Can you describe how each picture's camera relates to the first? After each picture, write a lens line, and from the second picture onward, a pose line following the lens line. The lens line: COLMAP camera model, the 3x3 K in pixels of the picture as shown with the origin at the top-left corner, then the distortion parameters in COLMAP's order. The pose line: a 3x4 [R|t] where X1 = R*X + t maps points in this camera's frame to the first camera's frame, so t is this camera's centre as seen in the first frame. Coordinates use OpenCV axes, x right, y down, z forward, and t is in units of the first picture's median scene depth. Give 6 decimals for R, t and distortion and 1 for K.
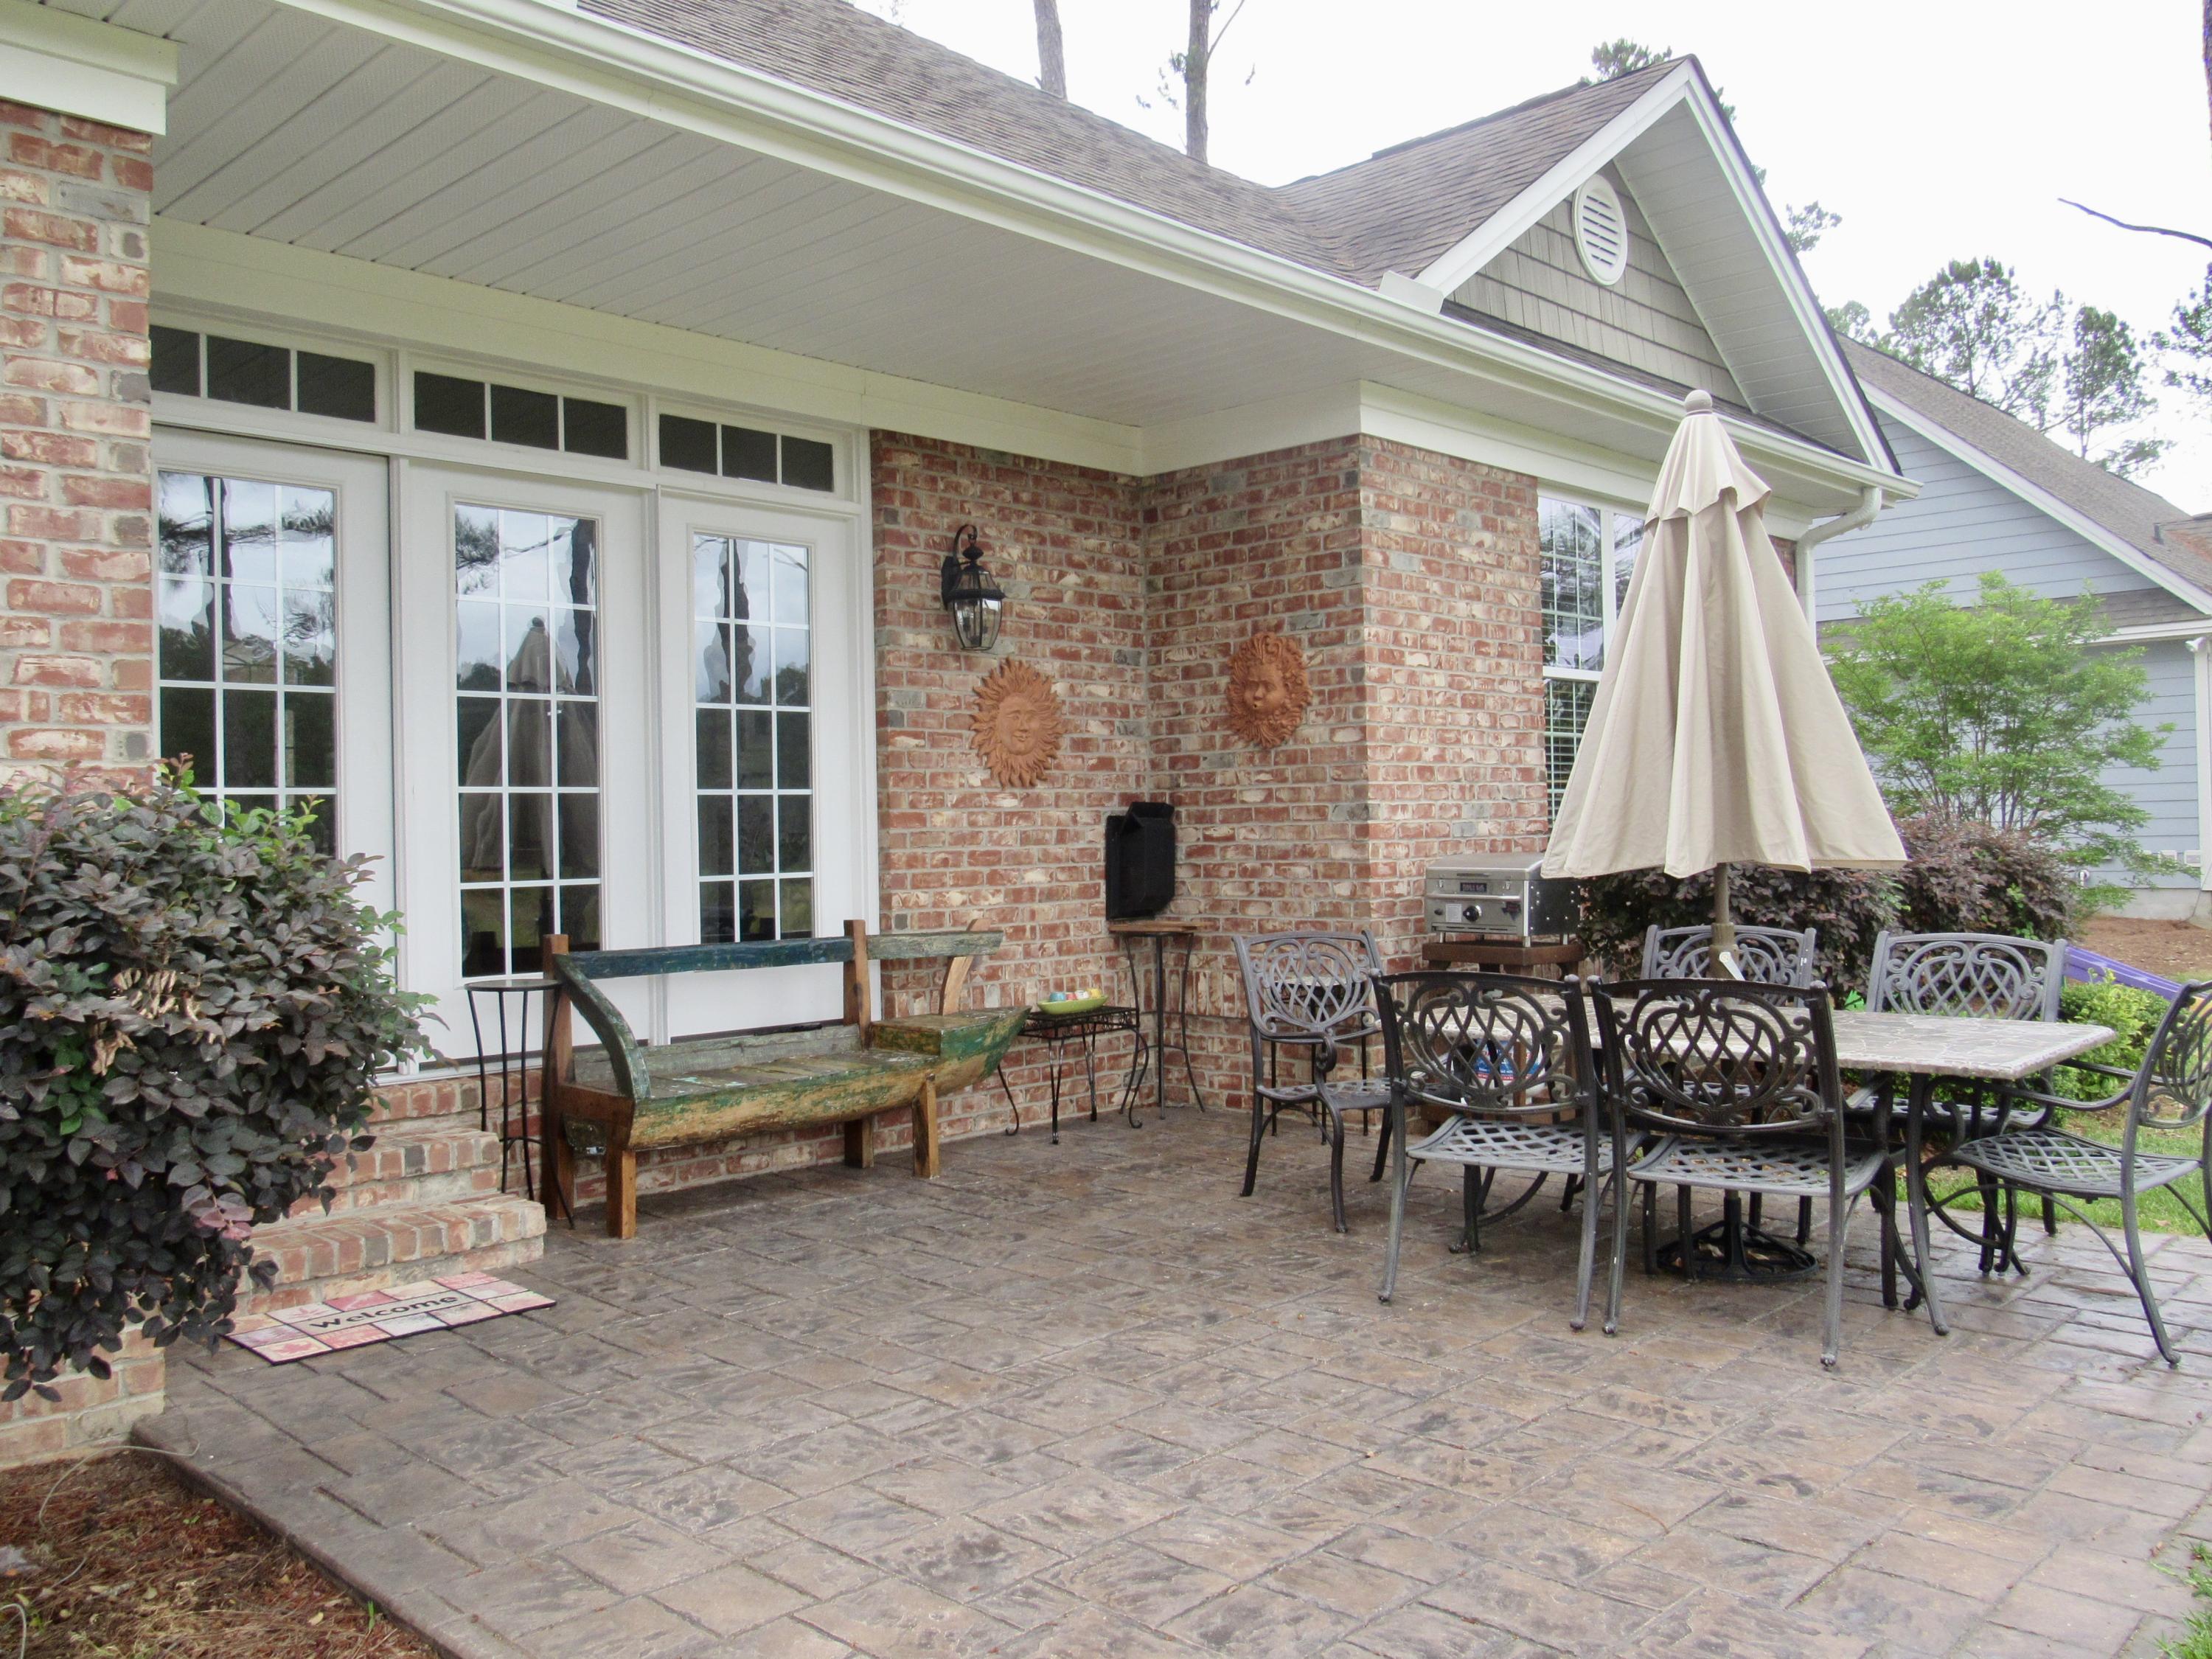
lens RADIAL K [[1796.3, 0, 1106.0], [0, 1796.3, 829.5], [0, 0, 1]] dist [-0.023134, 0.006424]
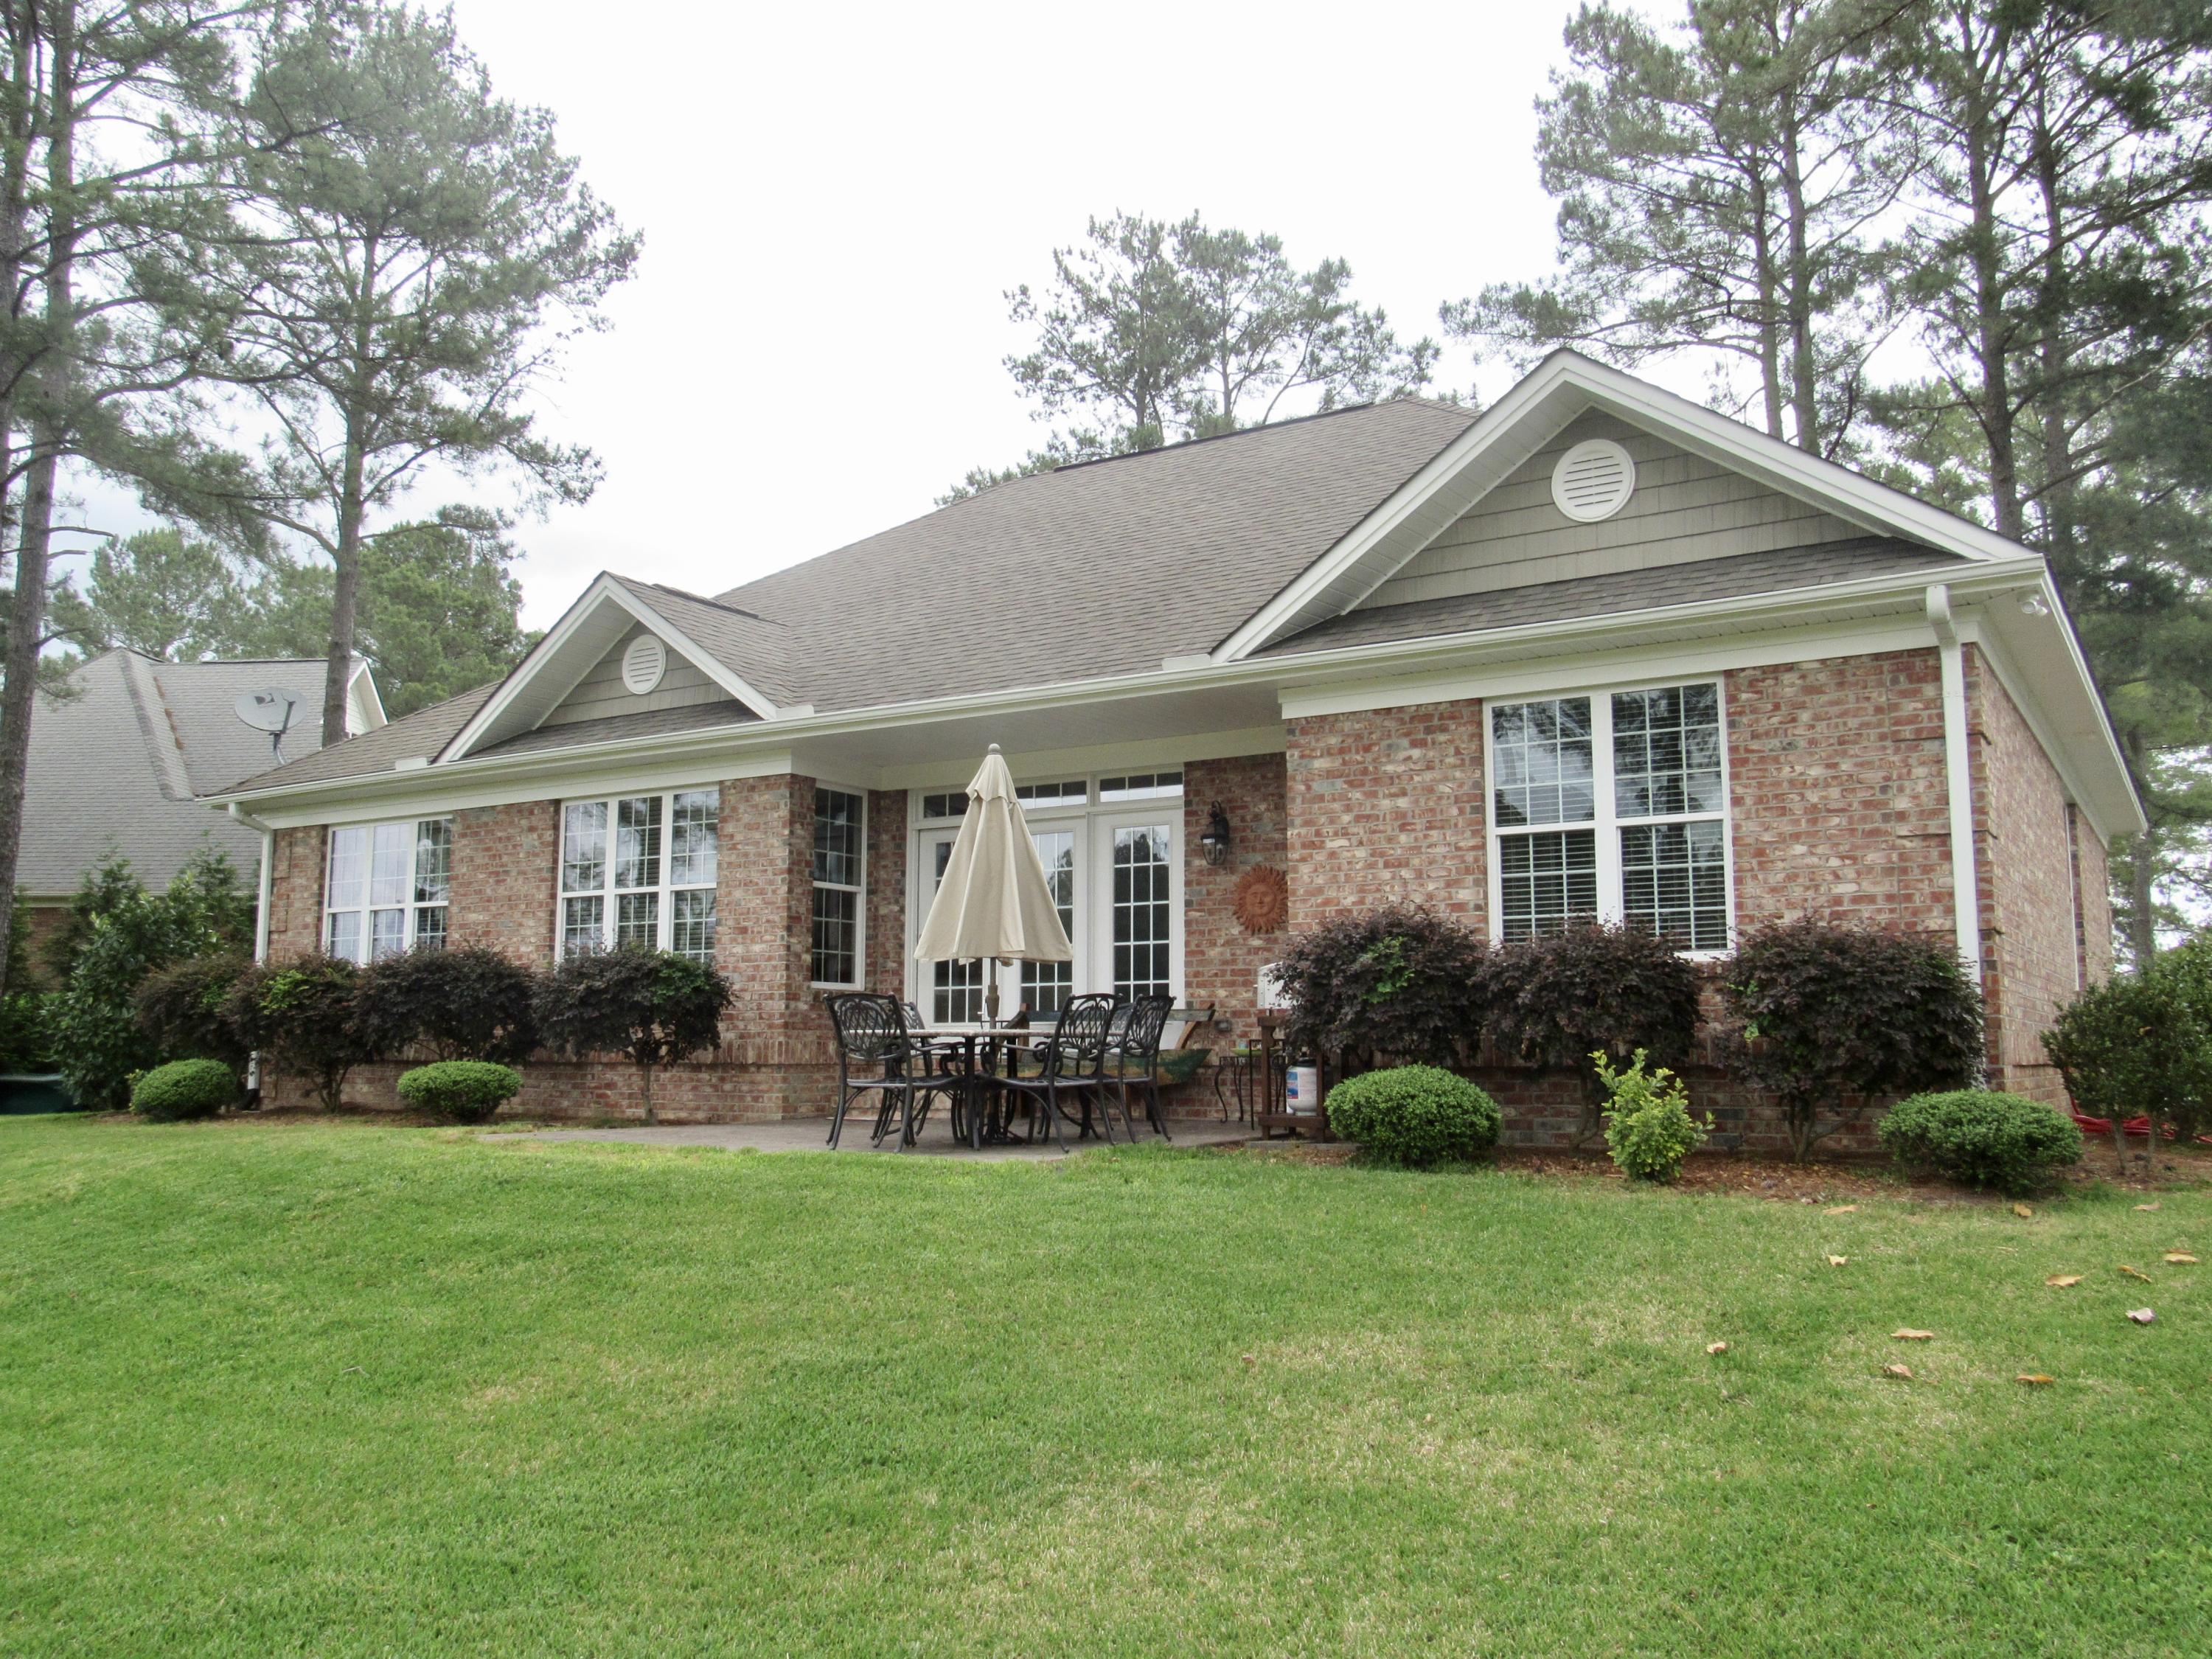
lens RADIAL K [[1796.3, 0, 1106.0], [0, 1796.3, 829.5], [0, 0, 1]] dist [-0.023134, 0.006424]
pose [[0.197970, -0.104110, -0.974663, 1.734365], [-0.003988, 0.994250, -0.107012, 0.068091], [0.980200, 0.025072, 0.196417, 0.481335]]
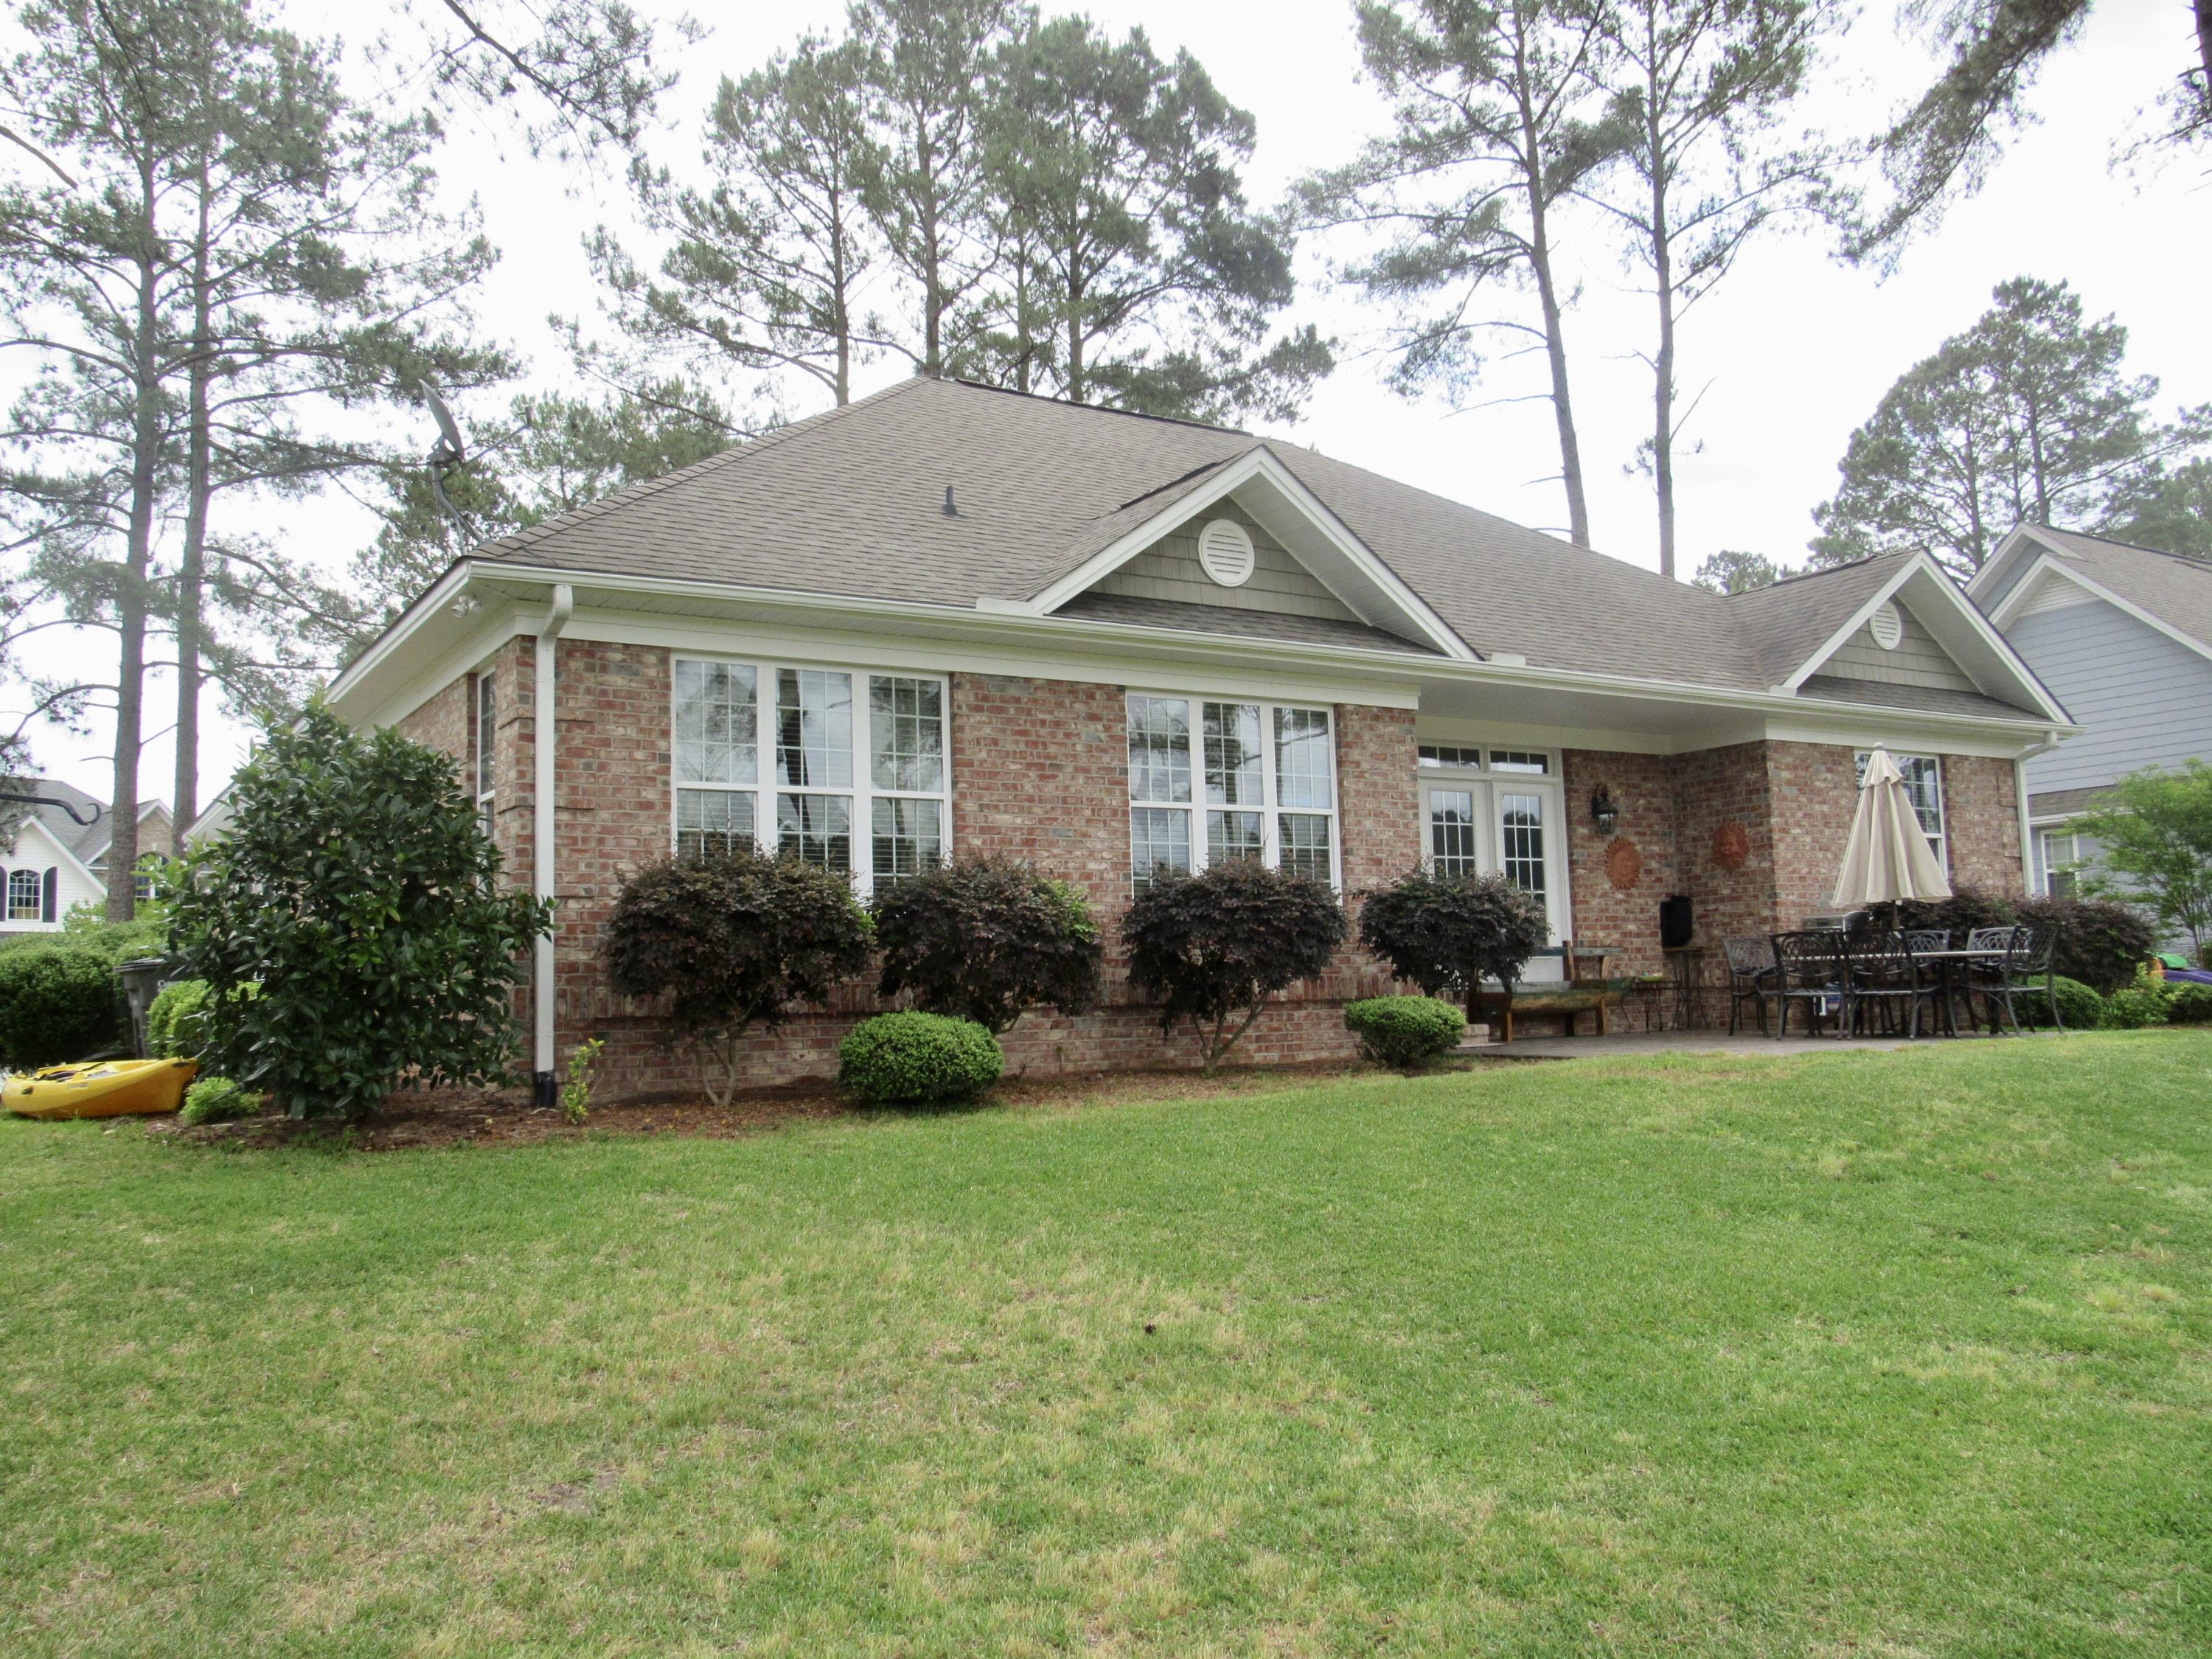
lens RADIAL K [[1796.3, 0, 1106.0], [0, 1796.3, 829.5], [0, 0, 1]] dist [-0.023134, 0.006424]
pose [[0.970059, -0.033280, -0.240579, -0.141709], [0.011749, 0.995838, -0.090386, 0.105878], [0.242585, 0.084853, 0.966412, -1.505031]]
